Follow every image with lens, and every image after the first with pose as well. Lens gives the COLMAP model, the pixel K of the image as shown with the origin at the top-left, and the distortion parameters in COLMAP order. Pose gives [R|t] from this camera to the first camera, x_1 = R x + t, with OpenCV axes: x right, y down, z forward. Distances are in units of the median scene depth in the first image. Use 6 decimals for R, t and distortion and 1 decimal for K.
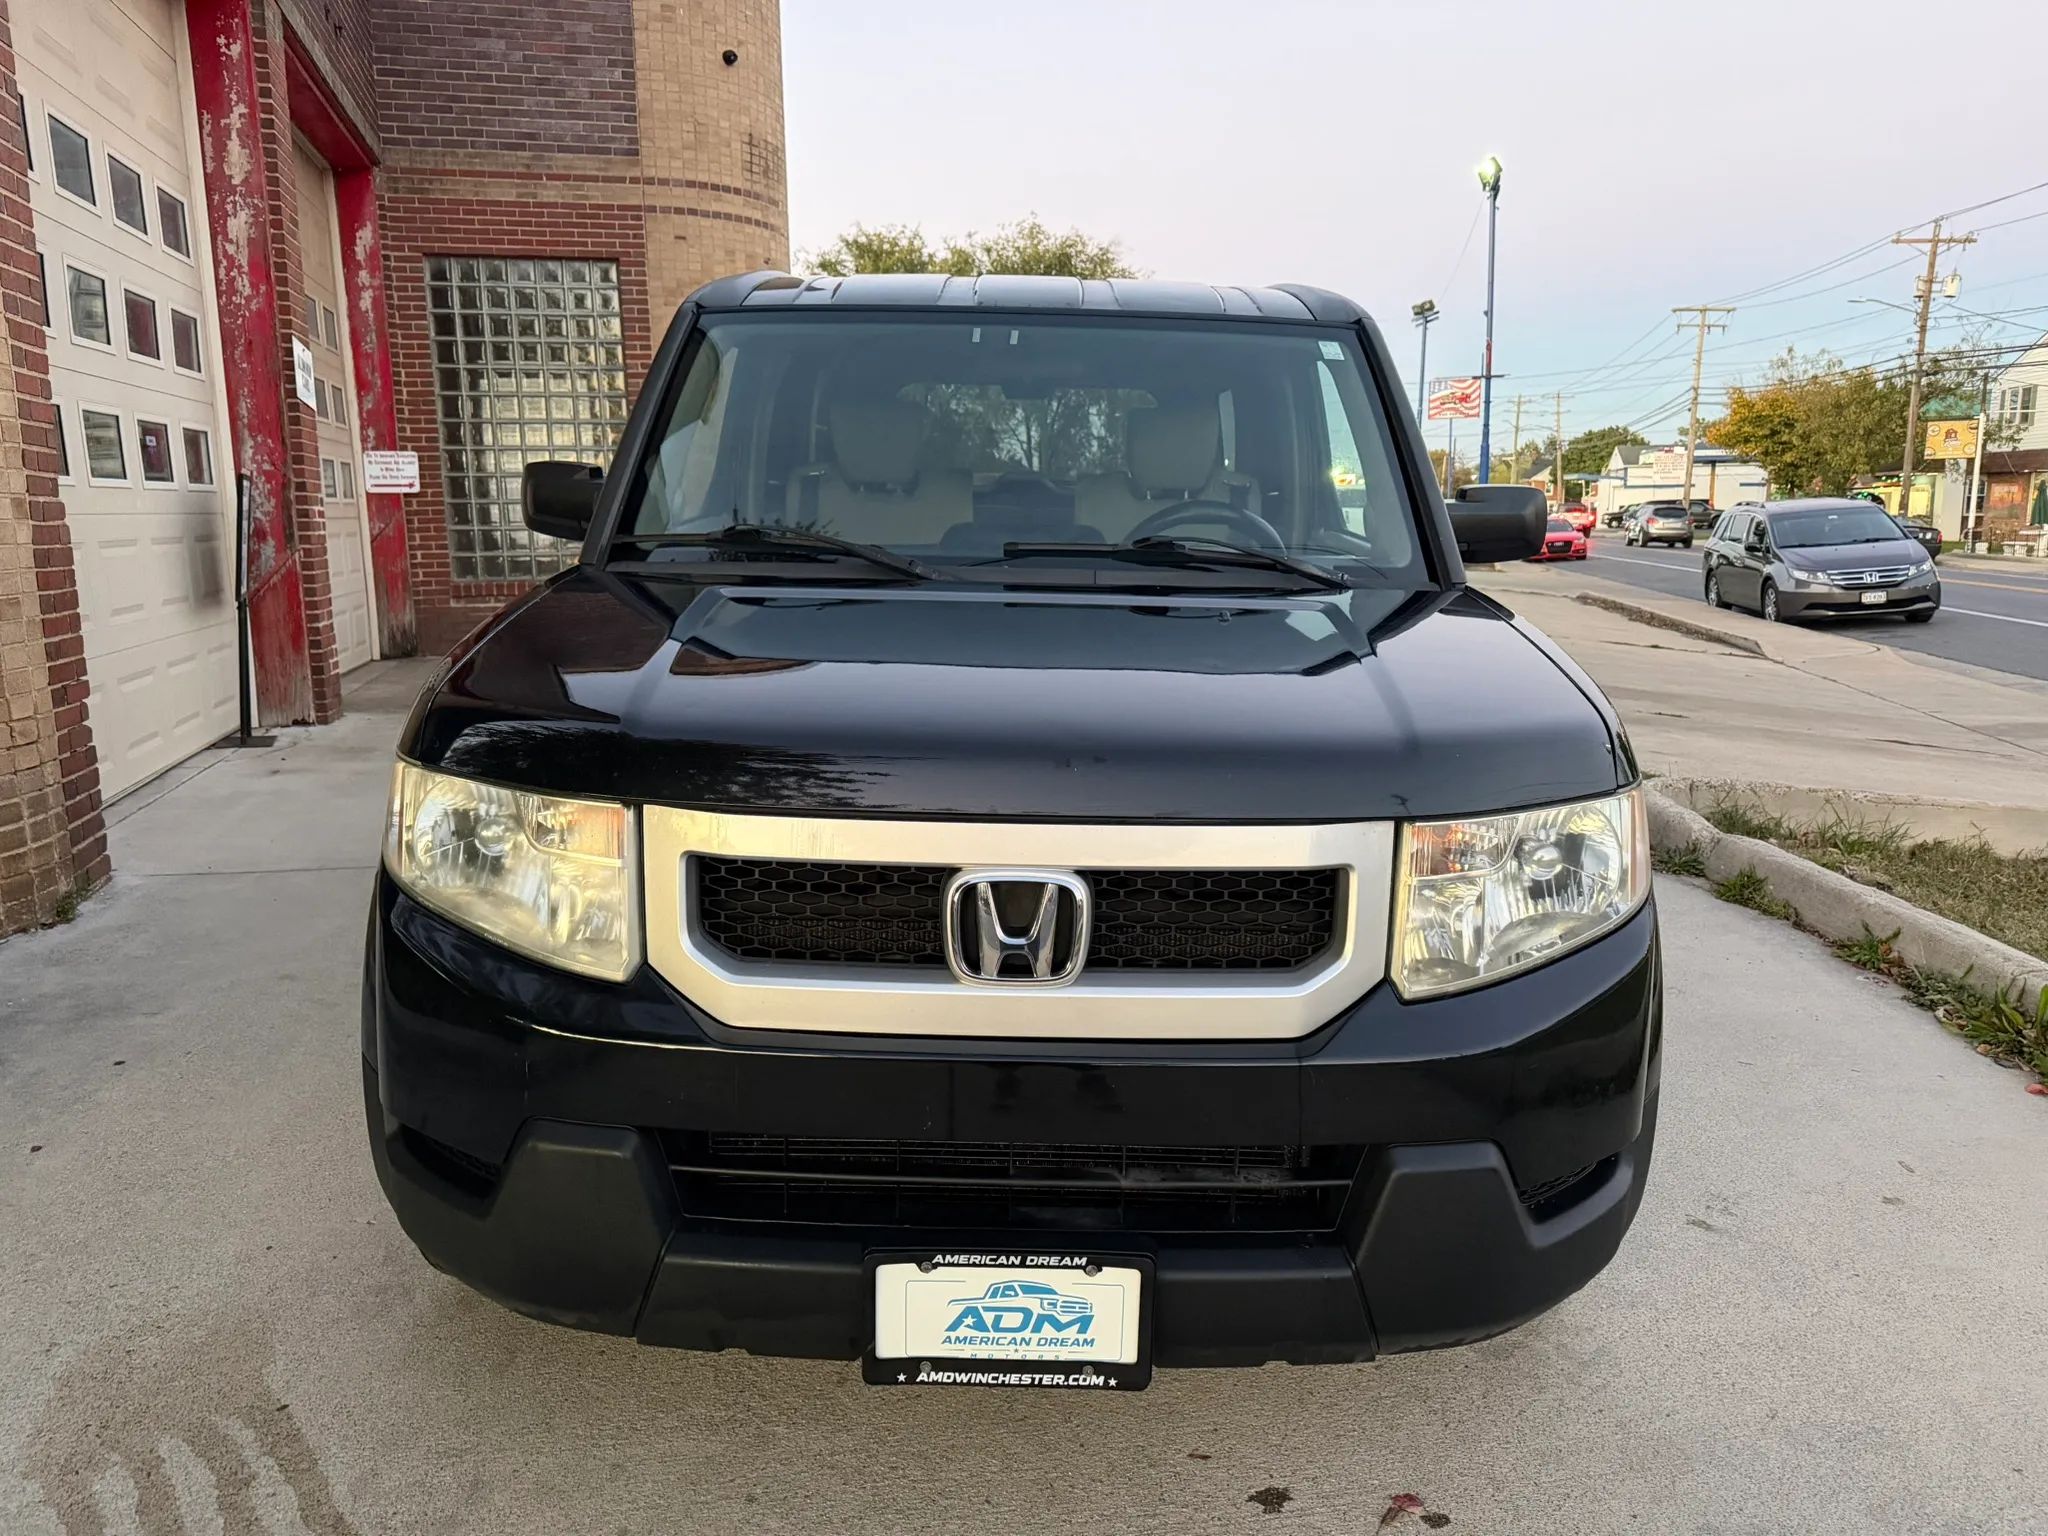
lens RADIAL K [[1427.6, 0, 1024.0], [0, 1427.6, 768.0], [0, 0, 1]] dist [0.039760, -0.042065]
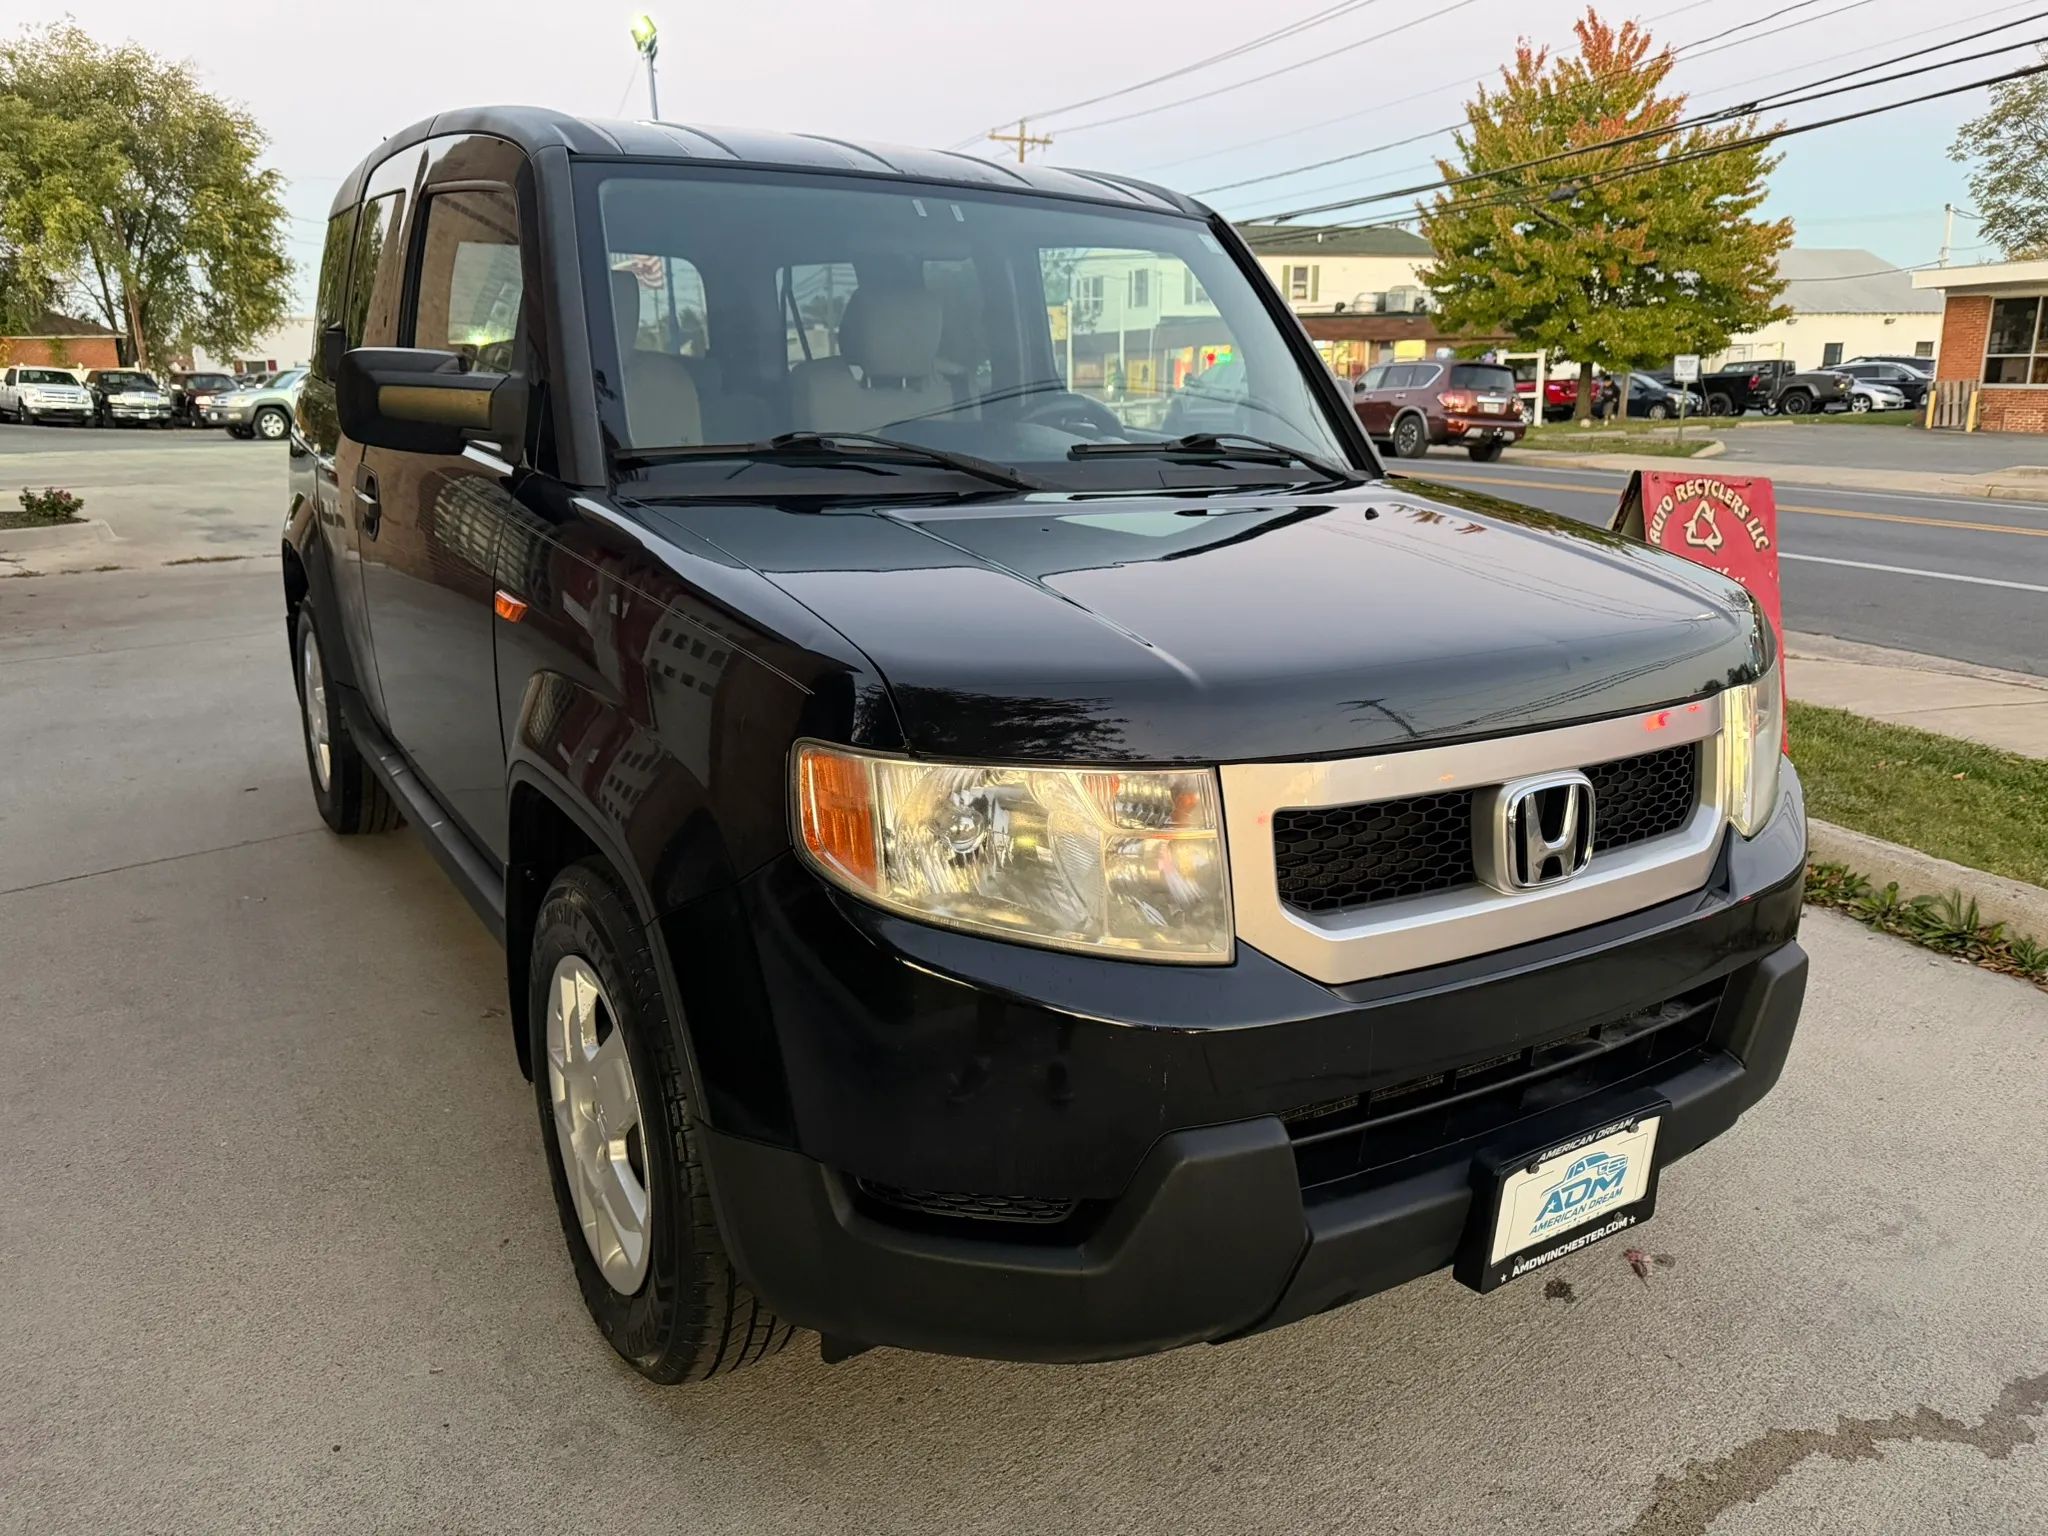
lens RADIAL K [[1439.7, 0, 1033.9], [0, 1439.7, 780.3], [0, 0, 1]] dist [-0.006094, -0.003197]
pose [[0.844043, -0.145186, 0.516249, -0.177098], [0.097867, 0.988191, 0.117902, -0.017451], [-0.527270, -0.048991, 0.848284, 0.066236]]
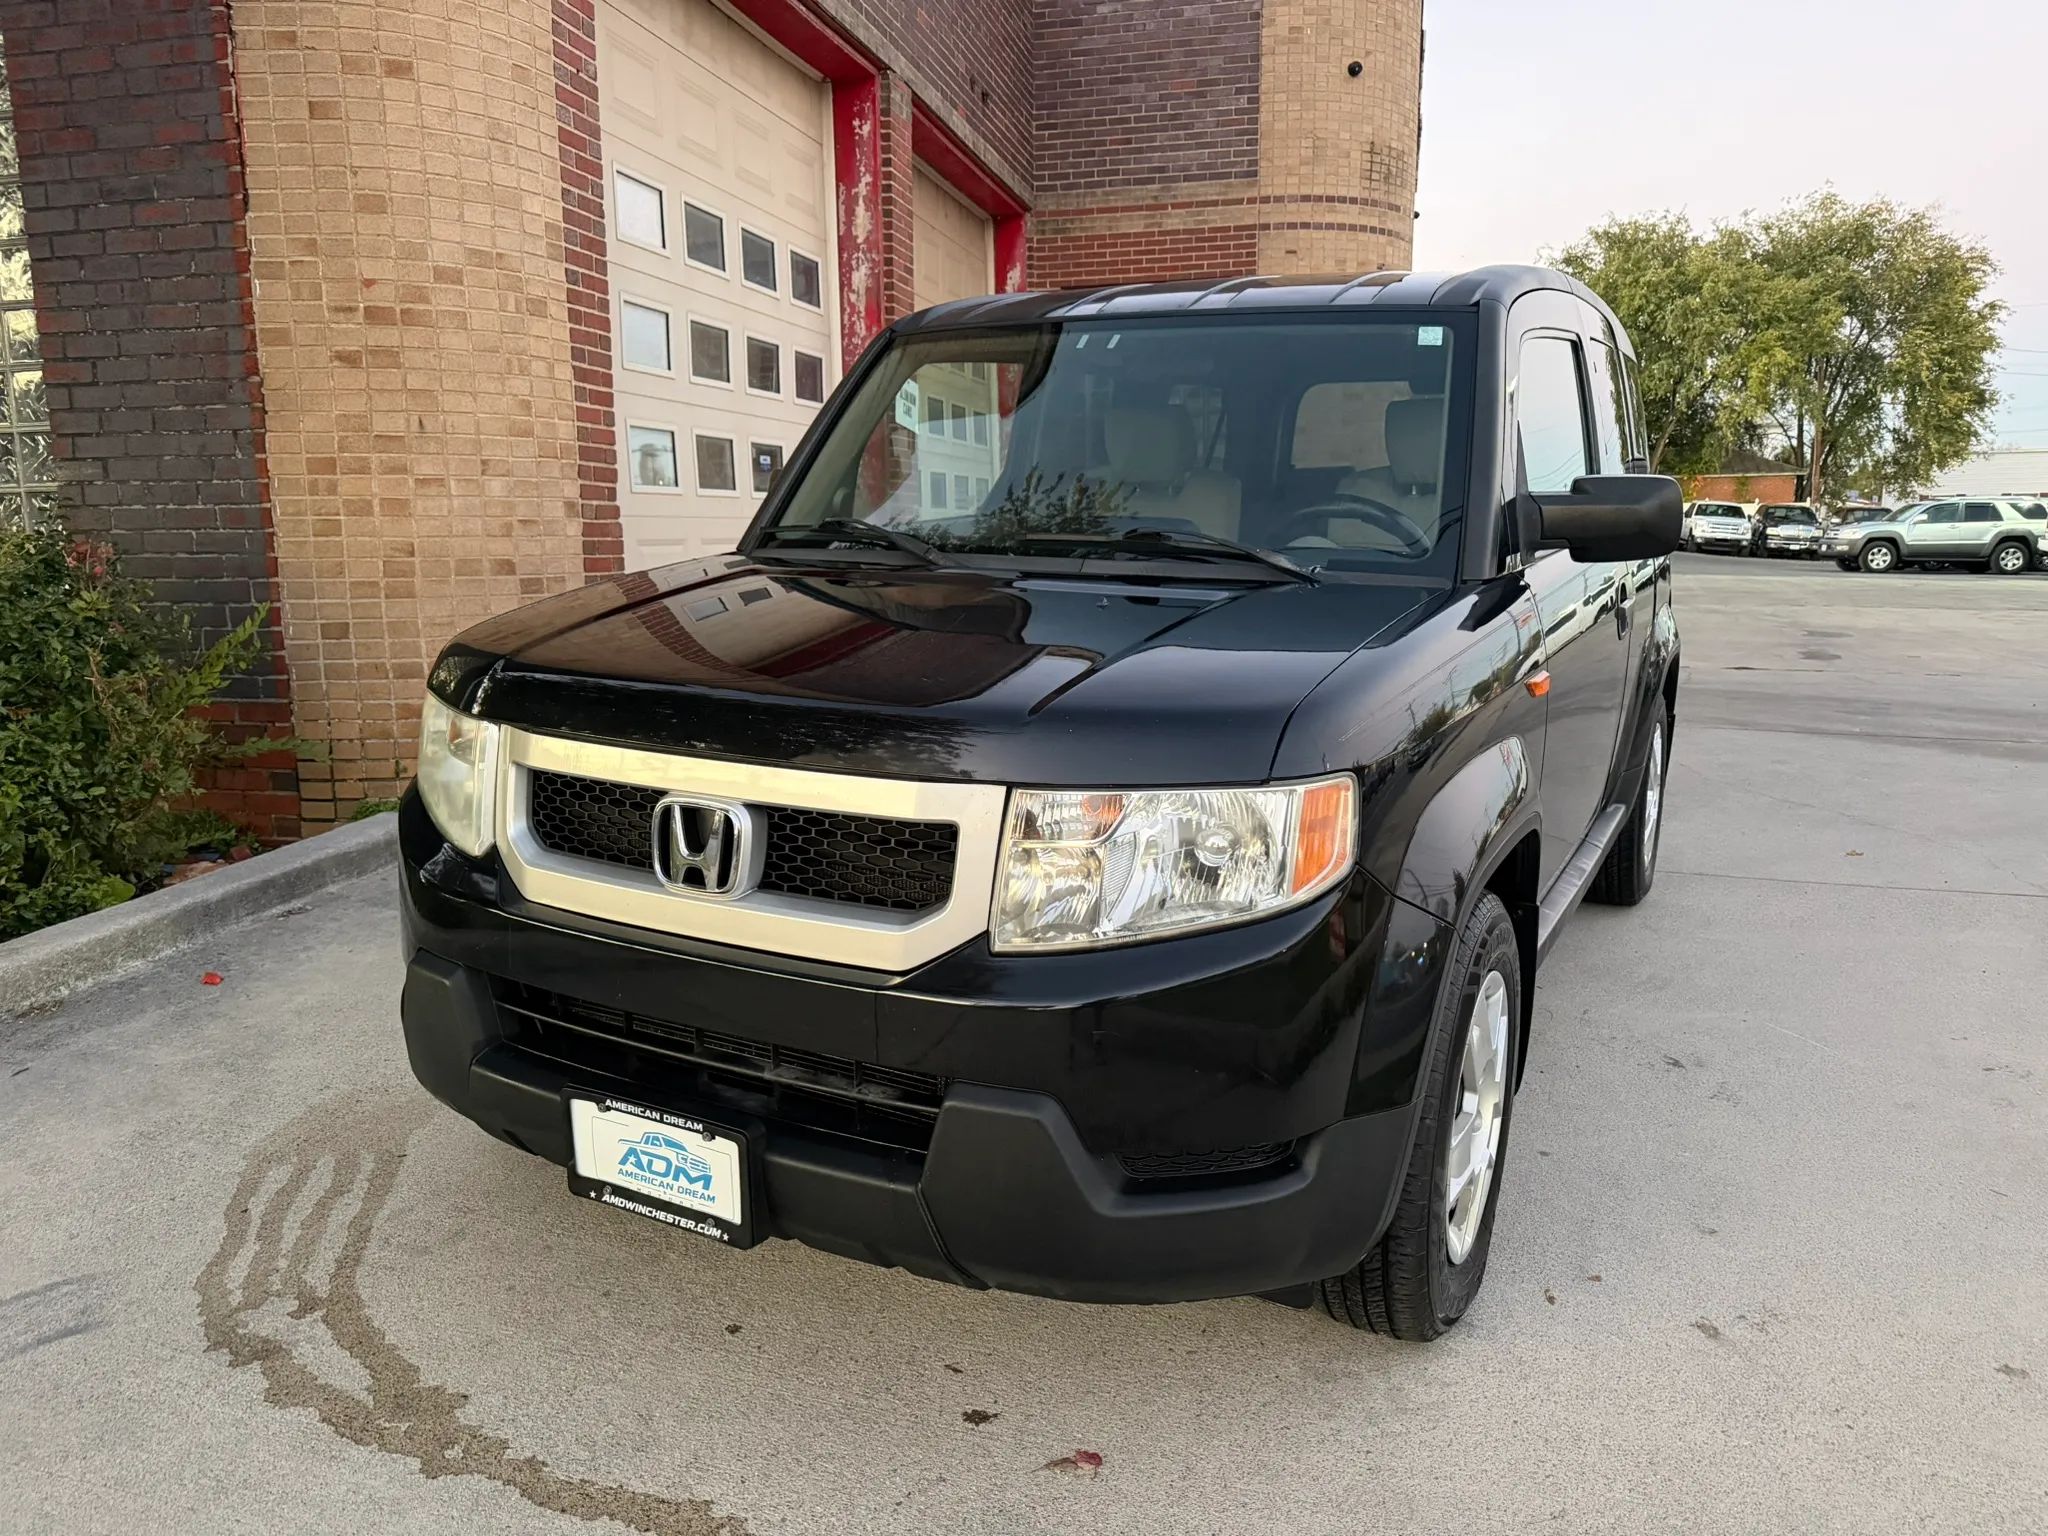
lens RADIAL K [[1432.2, 0, 1030.4], [0, 1432.2, 780.2], [0, 0, 1]] dist [0.037736, -0.045949]
pose [[0.883817, 0.086695, -0.459729, 0.164545], [-0.086425, 0.996022, 0.021681, 0.001580], [0.459780, 0.020570, 0.887794, 0.012541]]
